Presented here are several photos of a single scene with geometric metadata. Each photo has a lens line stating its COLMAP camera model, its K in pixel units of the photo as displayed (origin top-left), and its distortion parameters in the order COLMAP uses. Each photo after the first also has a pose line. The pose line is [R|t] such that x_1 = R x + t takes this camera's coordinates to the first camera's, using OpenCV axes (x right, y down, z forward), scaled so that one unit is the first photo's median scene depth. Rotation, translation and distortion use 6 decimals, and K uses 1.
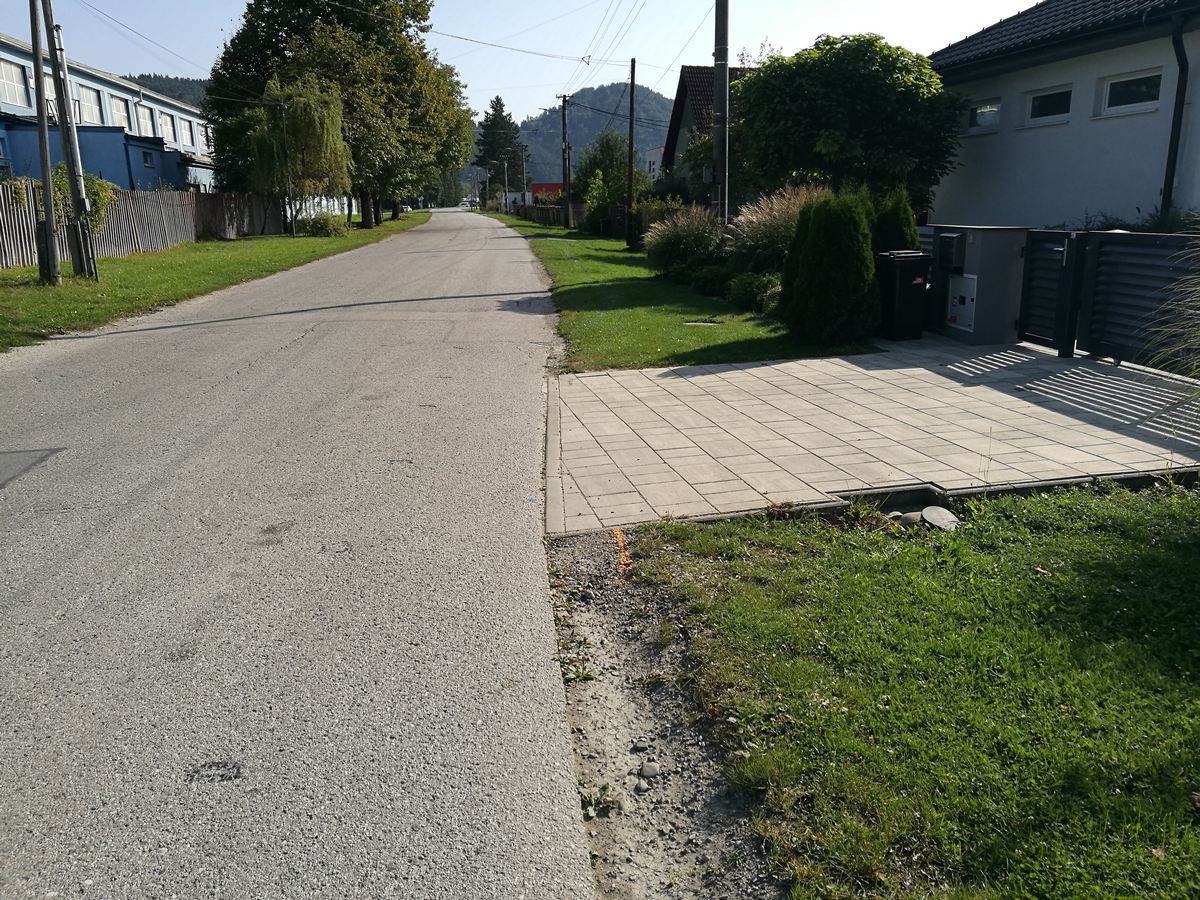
lens RADIAL K [[953.5, 0, 600.0], [0, 953.5, 450.0], [0, 0, 1]] dist [0.028381, -0.004071]
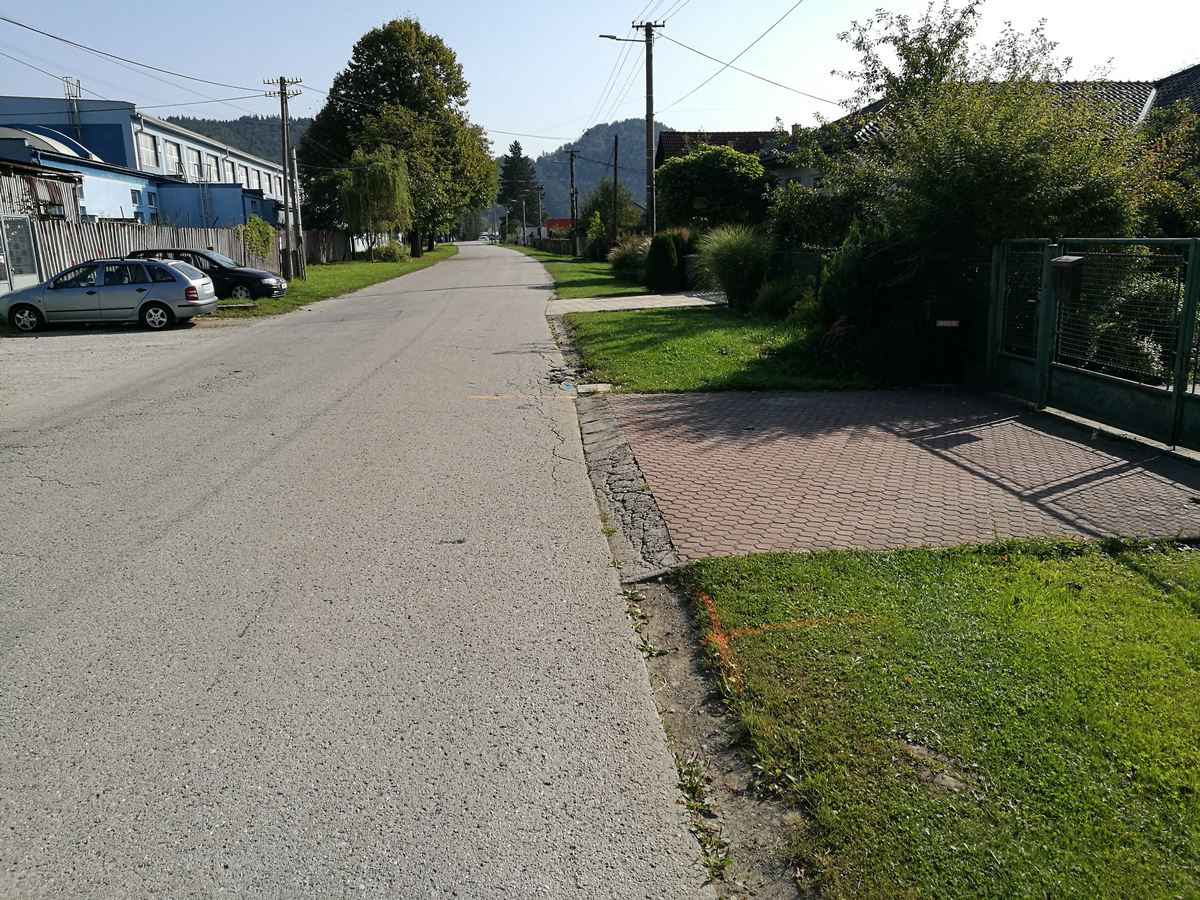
lens RADIAL K [[952.0, 0, 604.7], [0, 952.0, 468.0], [0, 0, 1]] dist [0.002086, -0.000810]
pose [[0.999921, -0.003482, -0.012106, 0.018408], [0.003313, 0.999897, -0.013950, 0.058914], [0.012154, 0.013909, 0.999829, -0.228301]]
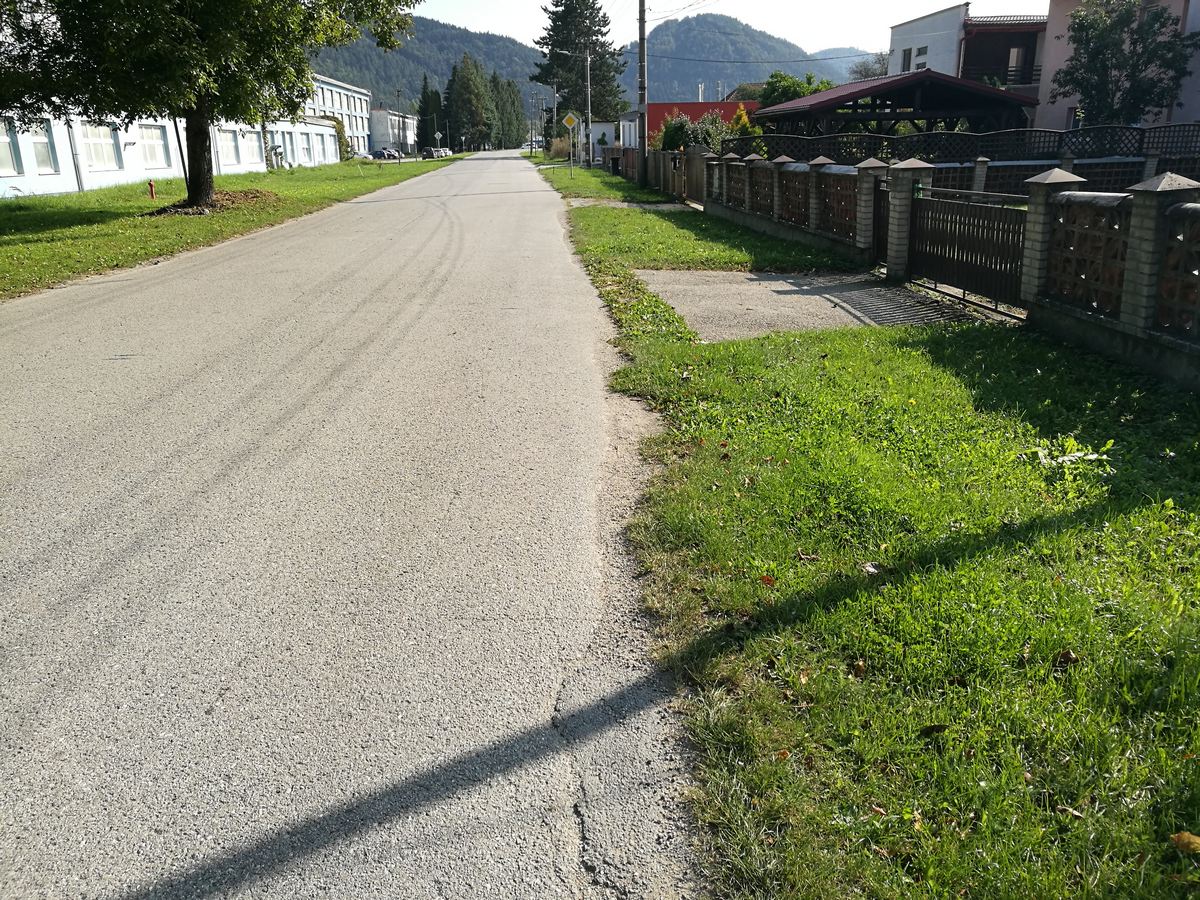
lens RADIAL K [[951.1, 0, 600.0], [0, 951.1, 450.0], [0, 0, 1]] dist [-0.011470, -0.002546]
pose [[0.996980, 0.023382, -0.074060, -0.100155], [-0.018925, 0.998000, 0.060311, -0.253445], [0.075322, -0.058728, 0.995428, 0.978853]]
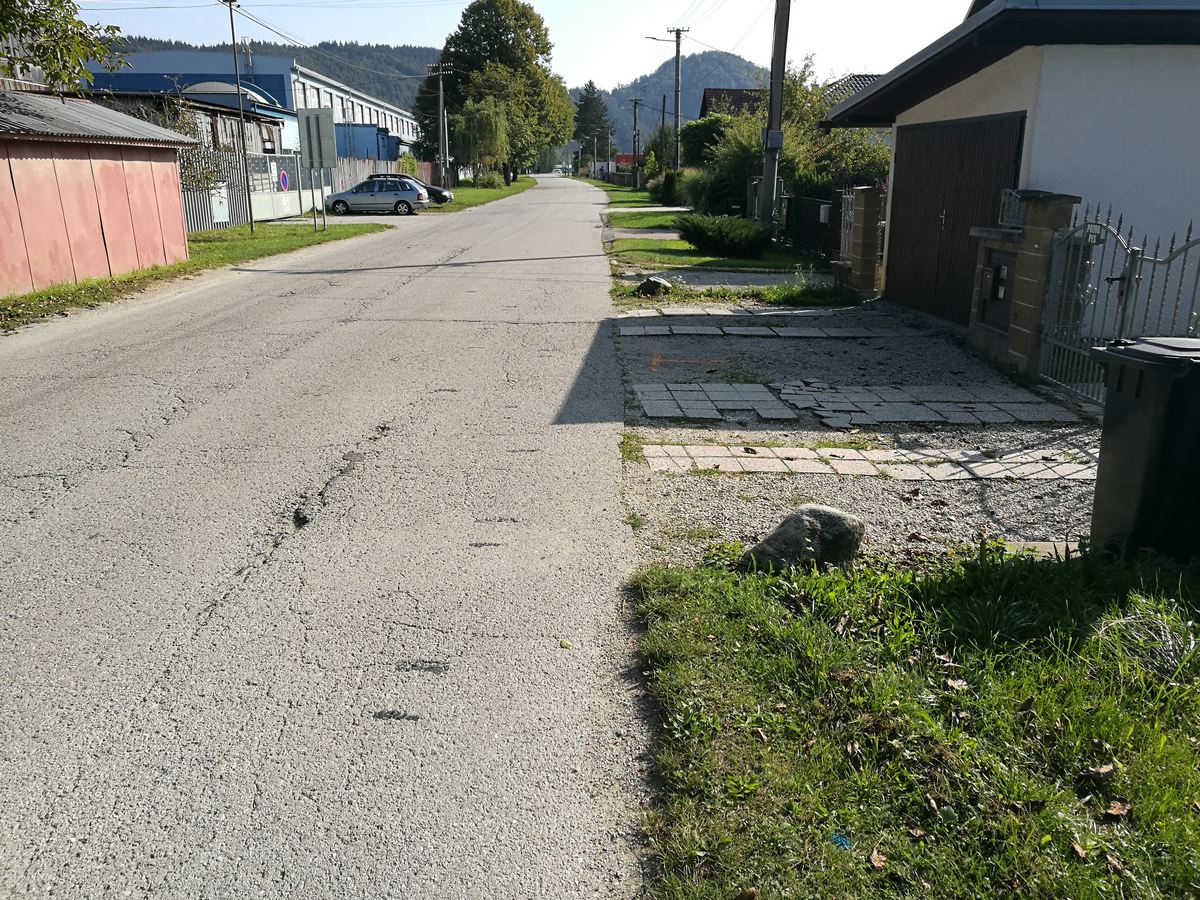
lens RADIAL K [[946.7, 0, 618.9], [0, 946.7, 482.9], [0, 0, 1]] dist [-0.016158, -0.000244]
pose [[0.997380, 0.037865, -0.061638, 0.050123], [-0.033734, 0.997200, 0.066733, 0.131376], [0.063992, -0.064478, 0.995865, -0.511598]]
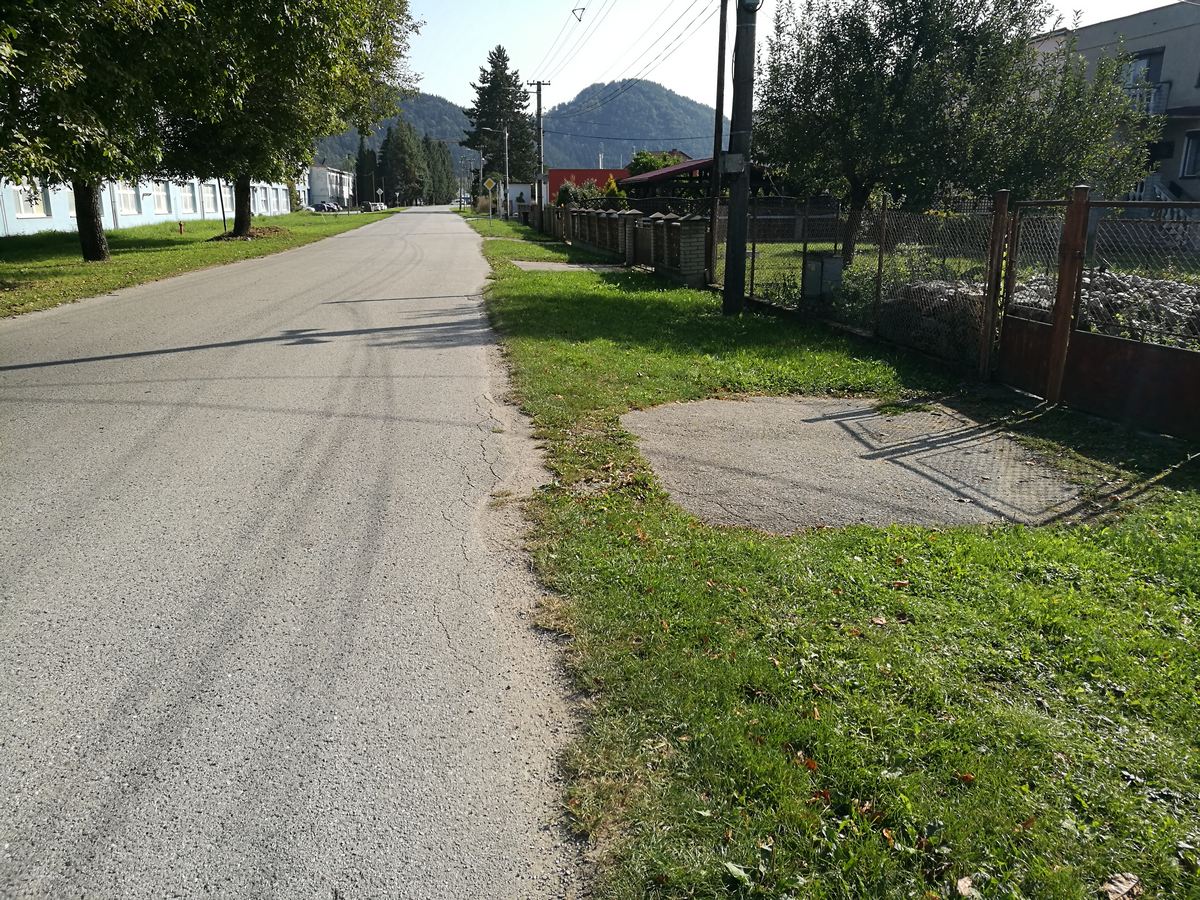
lens RADIAL K [[952.7, 0, 570.8], [0, 952.7, 450.2], [0, 0, 1]] dist [0.004247, -0.004032]
pose [[0.999262, 0.024548, -0.029543, -0.069589], [-0.024487, 0.999697, 0.002436, -0.201982], [0.029594, -0.001711, 0.999561, 0.779392]]
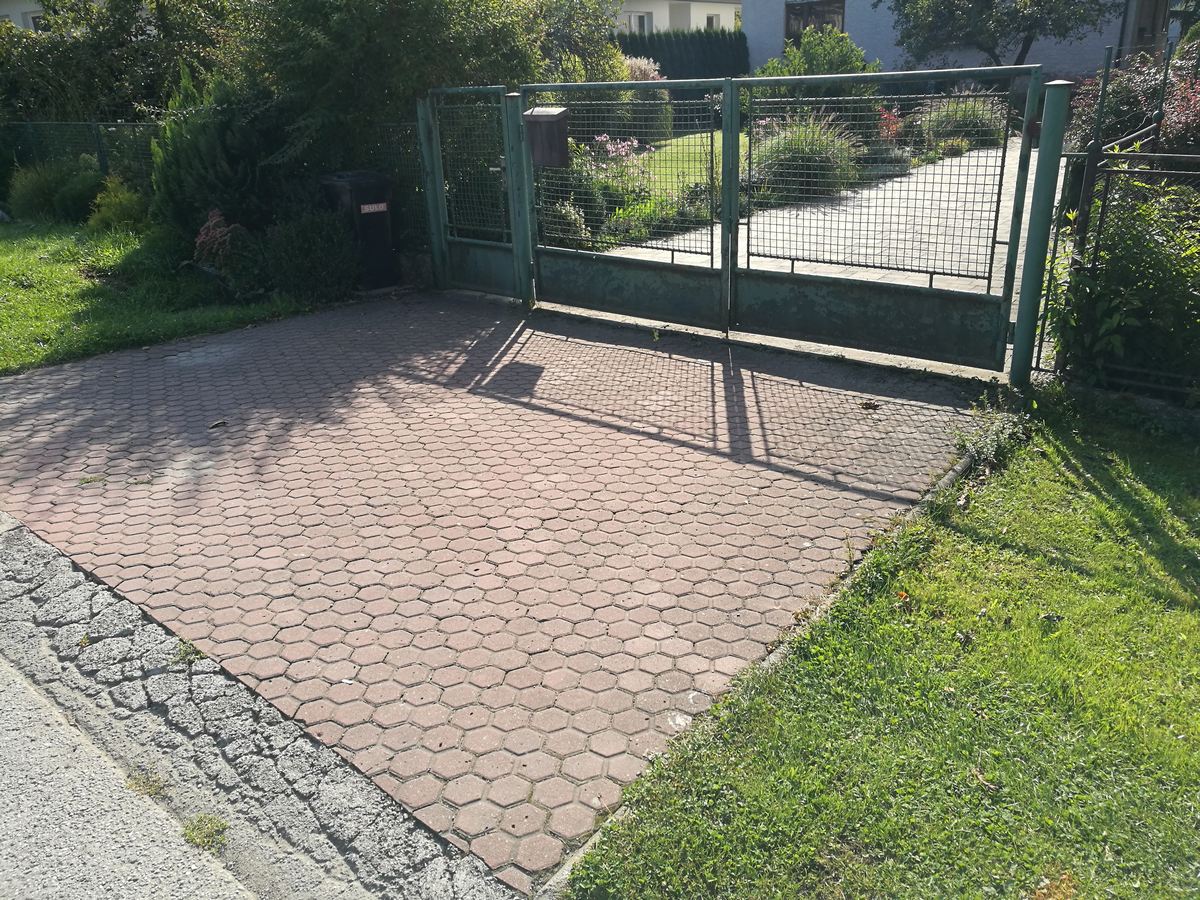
lens RADIAL K [[952.0, 0, 604.7], [0, 952.0, 468.0], [0, 0, 1]] dist [0.002086, -0.000810]
pose [[0.724956, -0.272283, 0.632693, 0.010466], [0.196627, 0.962137, 0.188761, 0.047756], [-0.660134, -0.012439, 0.751045, -0.180264]]
